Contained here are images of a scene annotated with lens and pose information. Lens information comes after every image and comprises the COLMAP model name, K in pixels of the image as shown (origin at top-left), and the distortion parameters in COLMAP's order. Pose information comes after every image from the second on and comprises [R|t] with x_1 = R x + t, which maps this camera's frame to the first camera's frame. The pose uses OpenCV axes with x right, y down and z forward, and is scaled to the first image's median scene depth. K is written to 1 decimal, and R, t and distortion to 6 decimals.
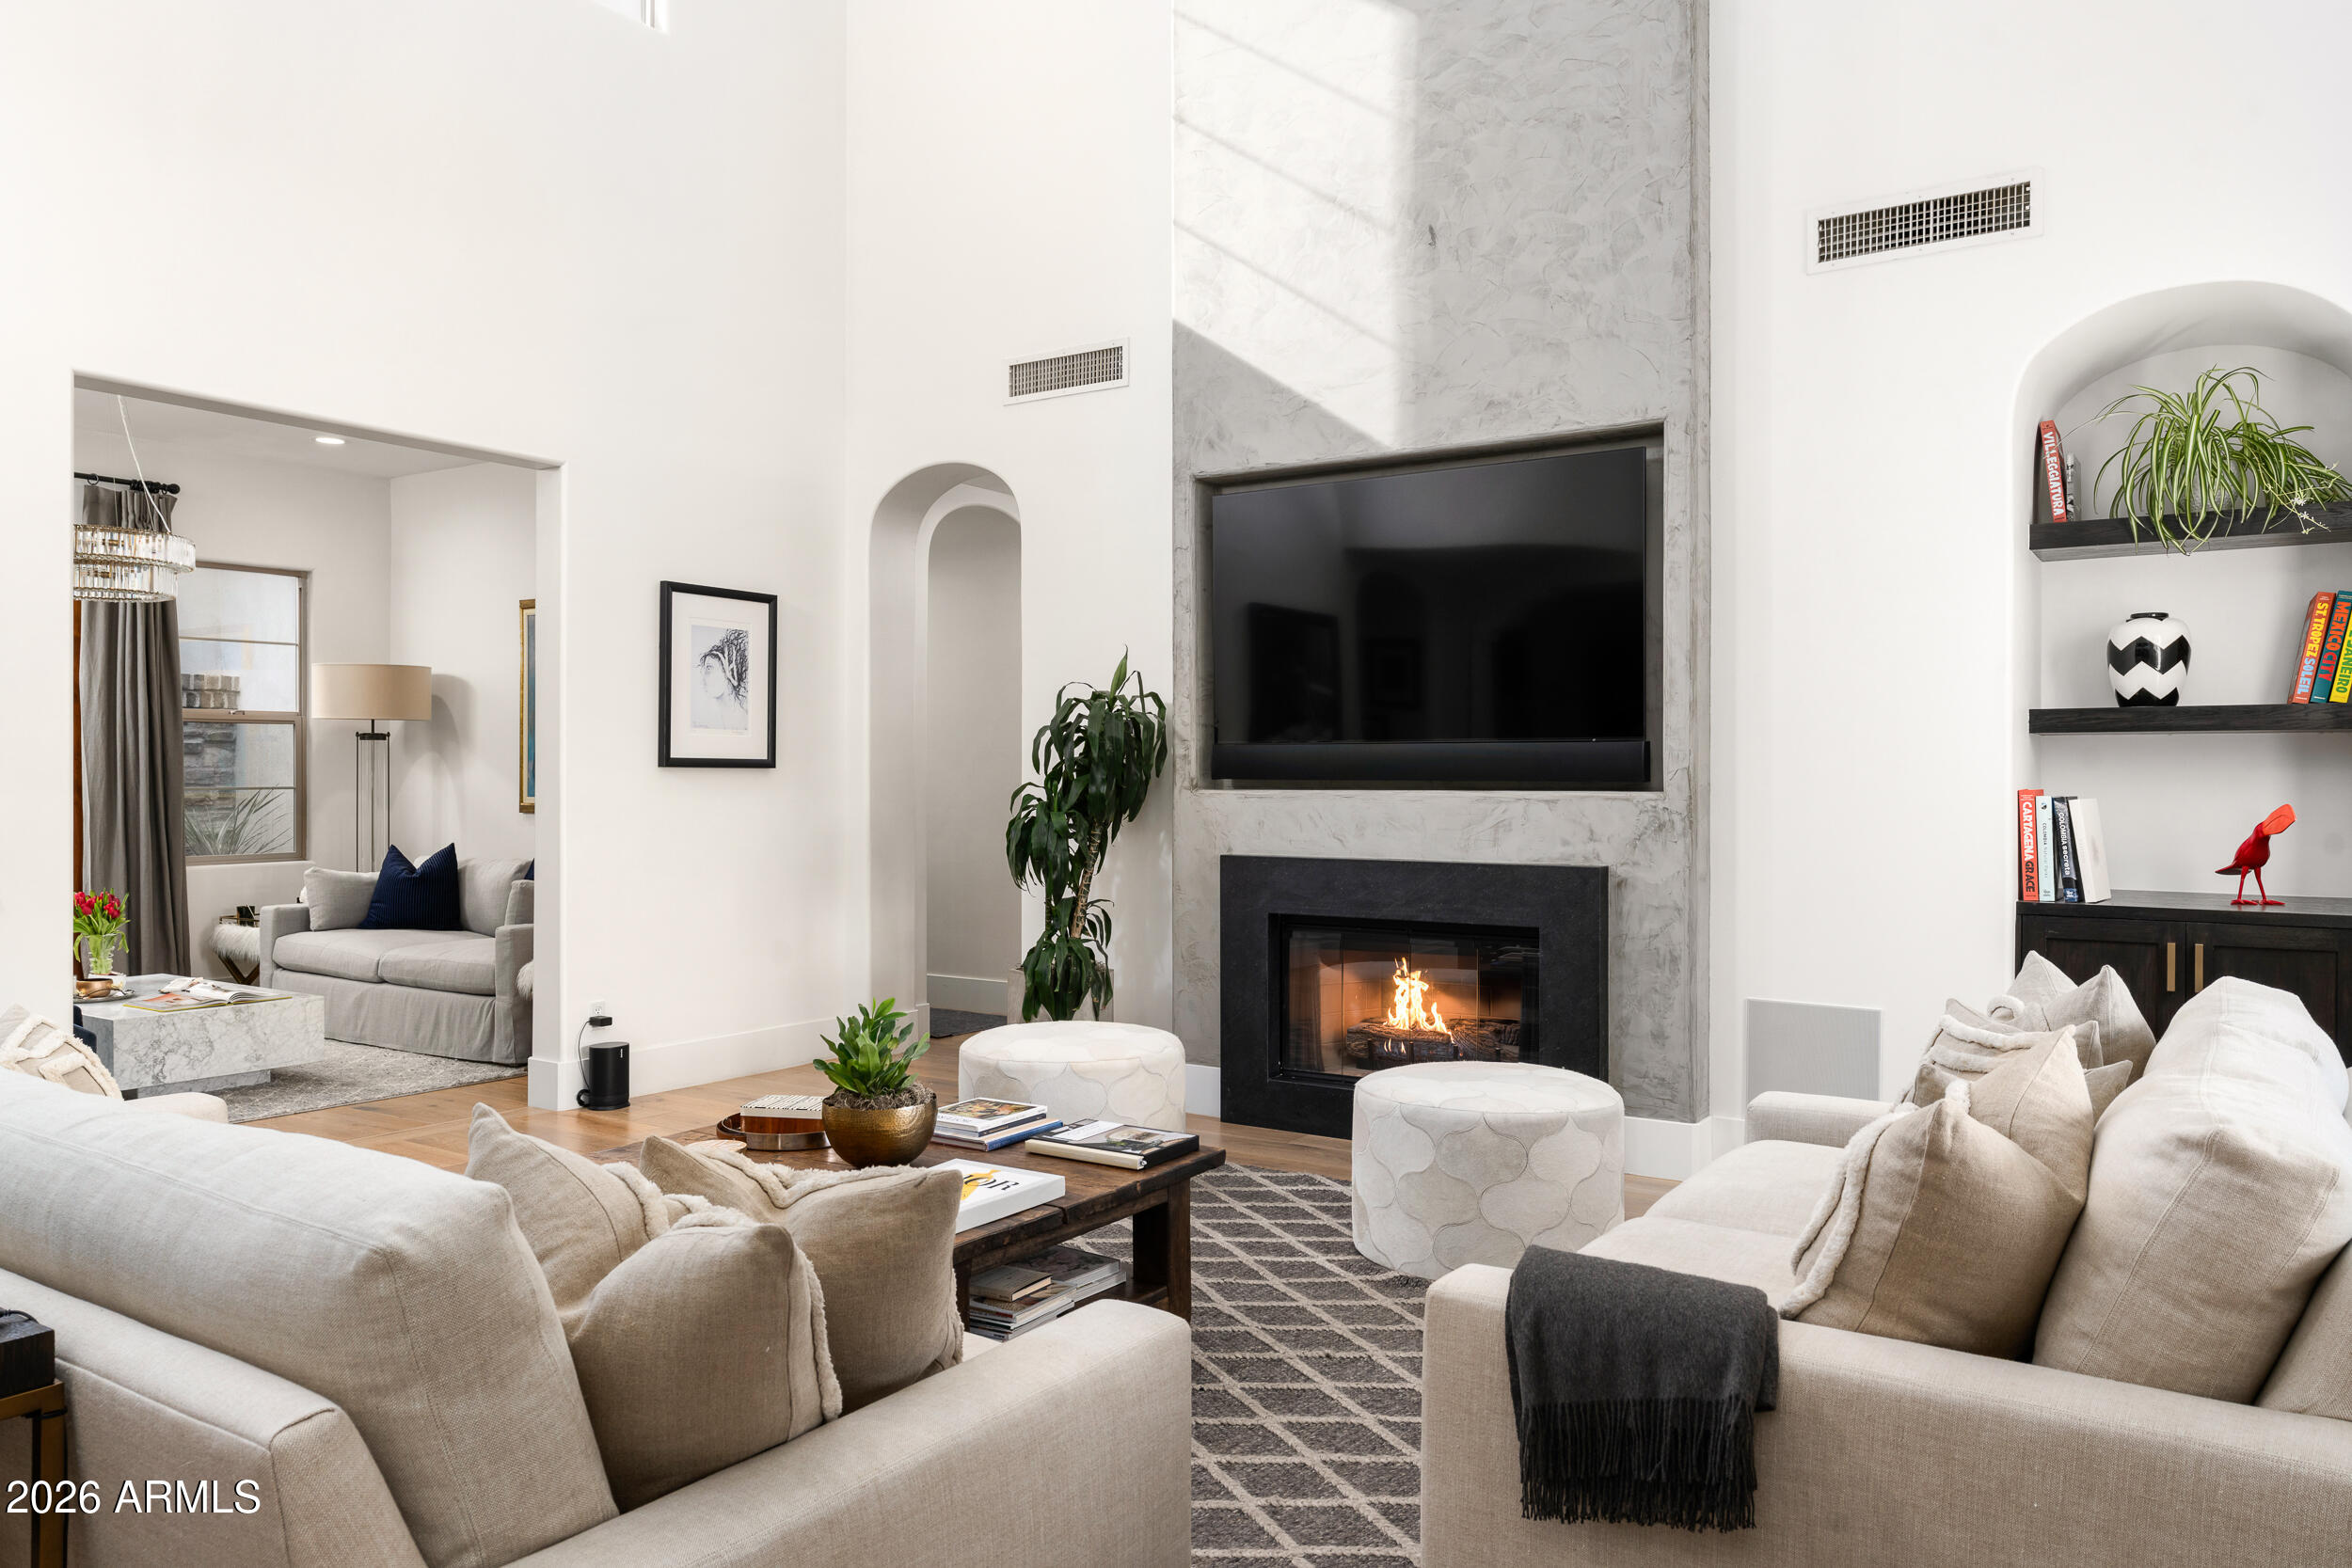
lens RADIAL K [[1656.5, 0, 1164.4], [0, 1656.5, 782.9], [0, 0, 1]] dist [0.000466, 0.000647]
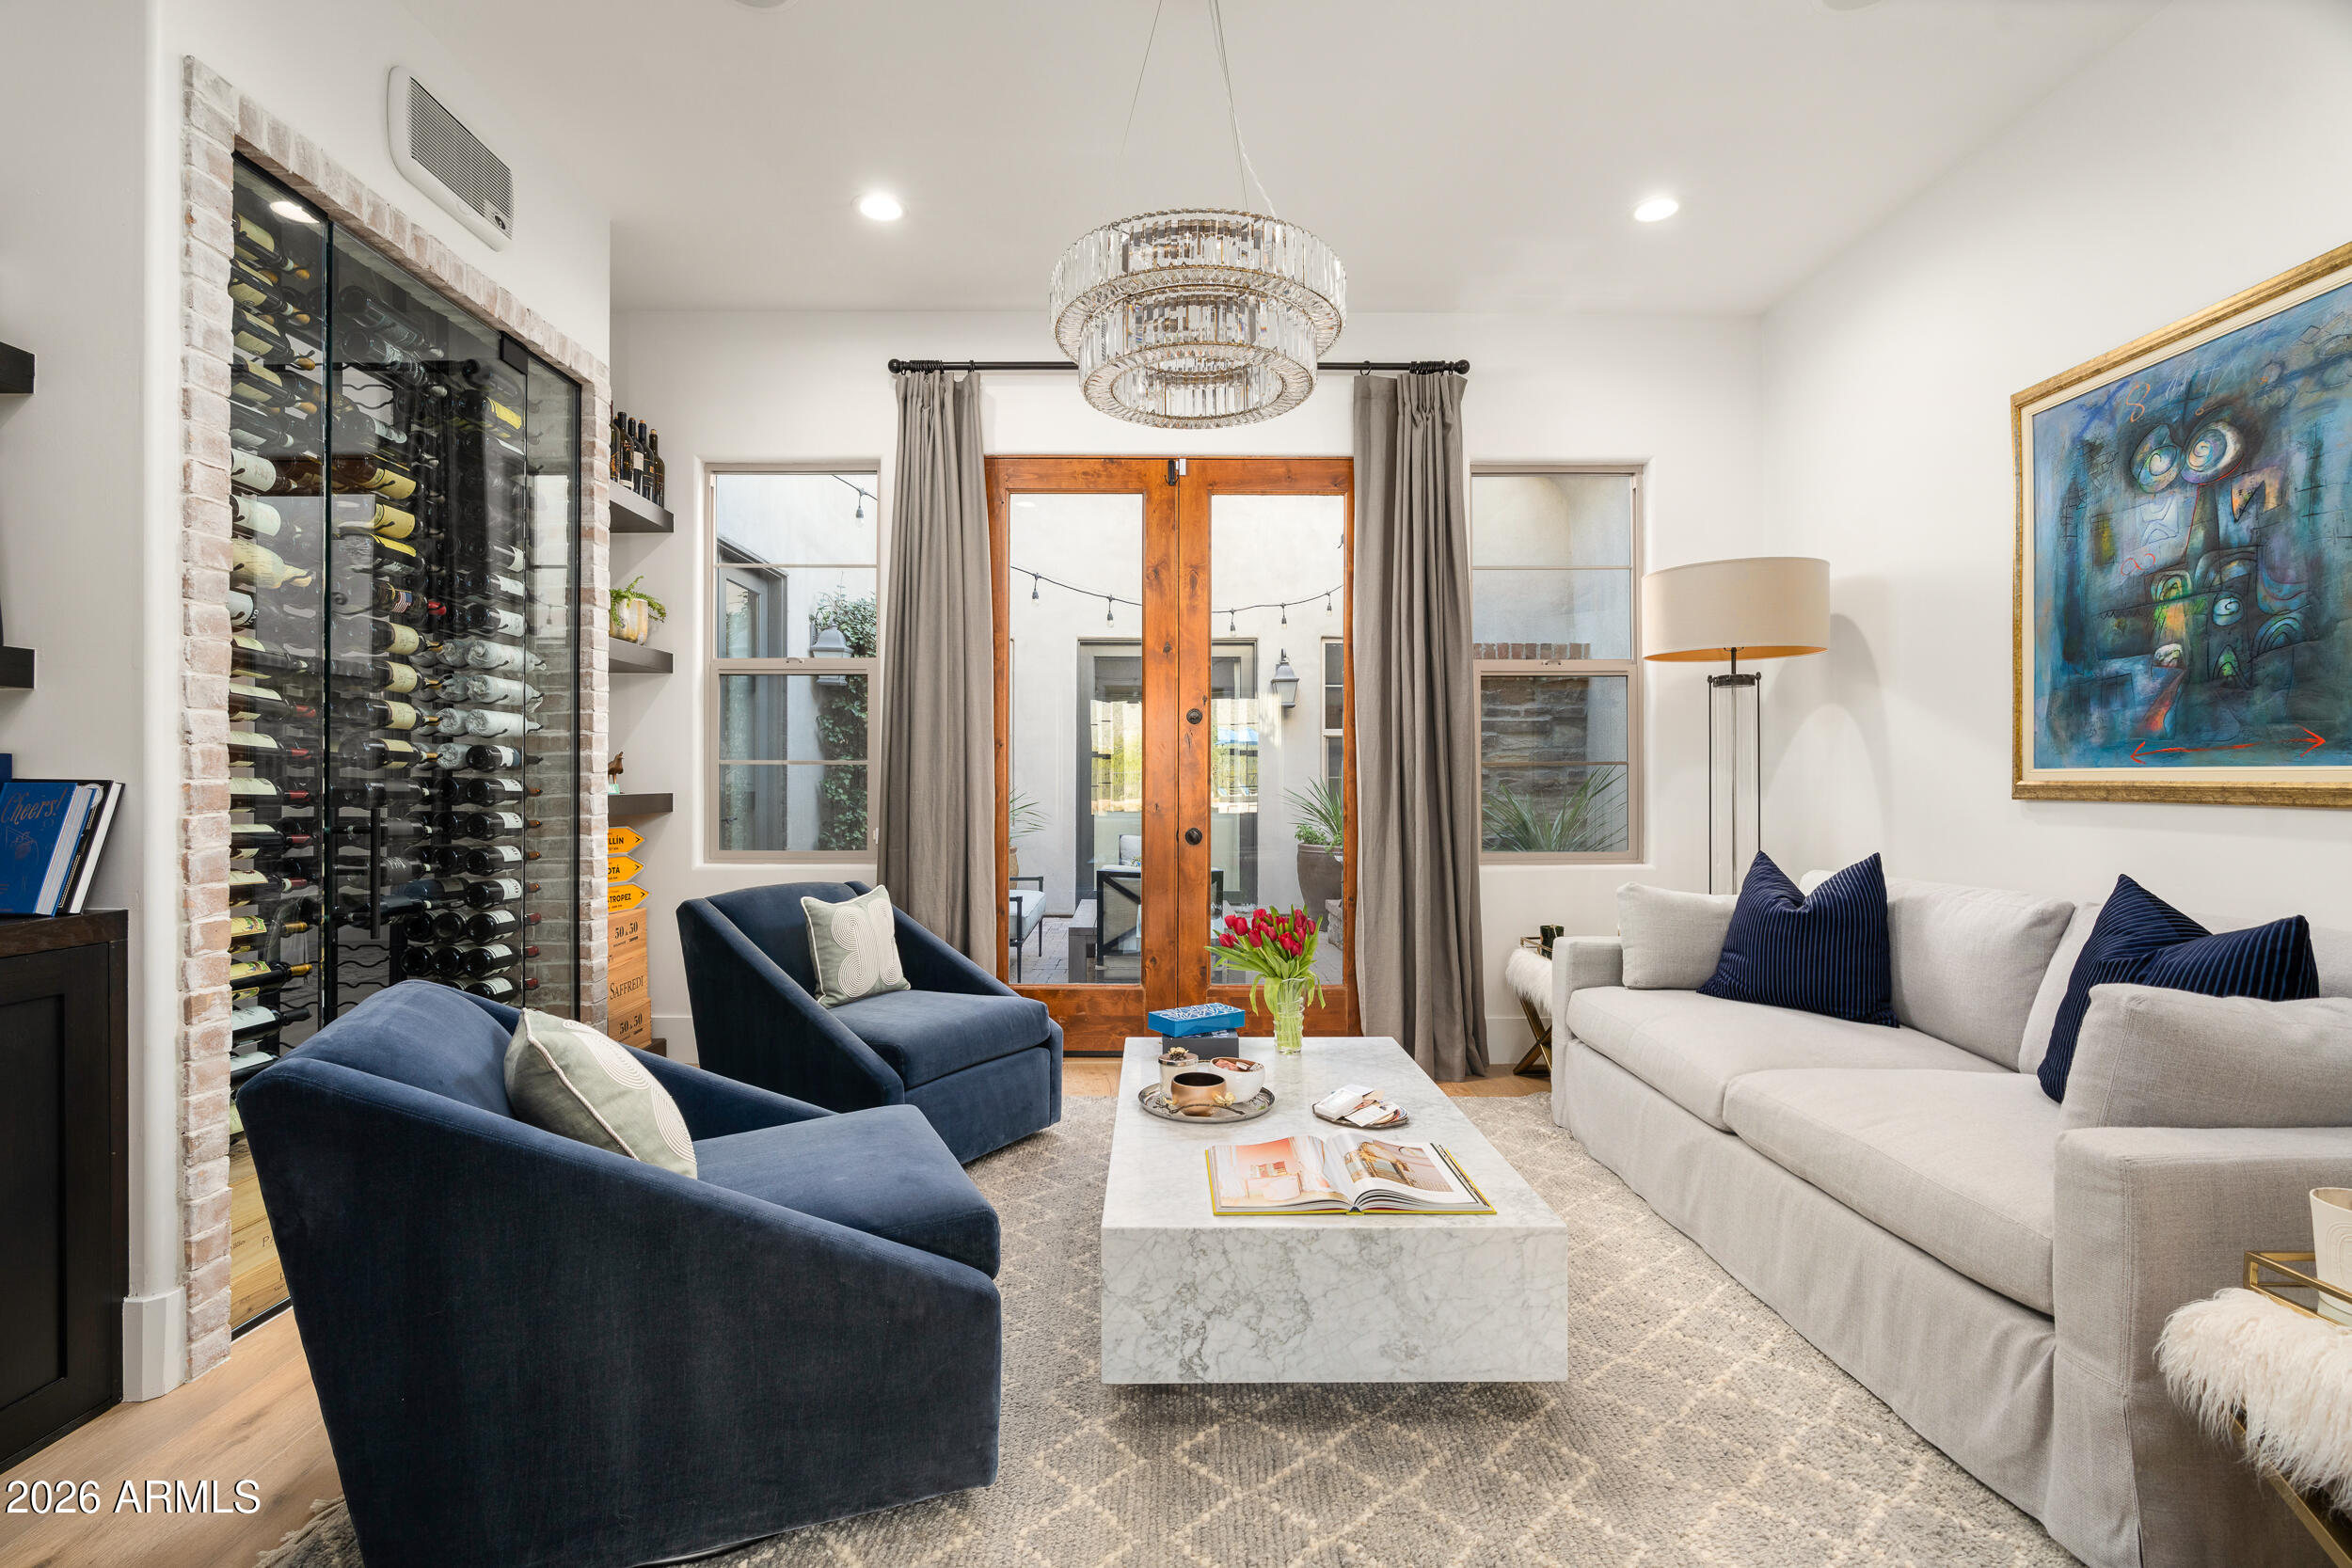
lens RADIAL K [[1061.9, 0, 1166.1], [0, 1061.9, 775.7], [0, 0, 1]] dist [0.000037, 0.001442]
pose [[0.567277, -0.008146, -0.823486, -0.377537], [-0.003031, 0.999924, -0.011979, 0.021533], [0.823521, 0.009291, 0.567209, 0.839378]]
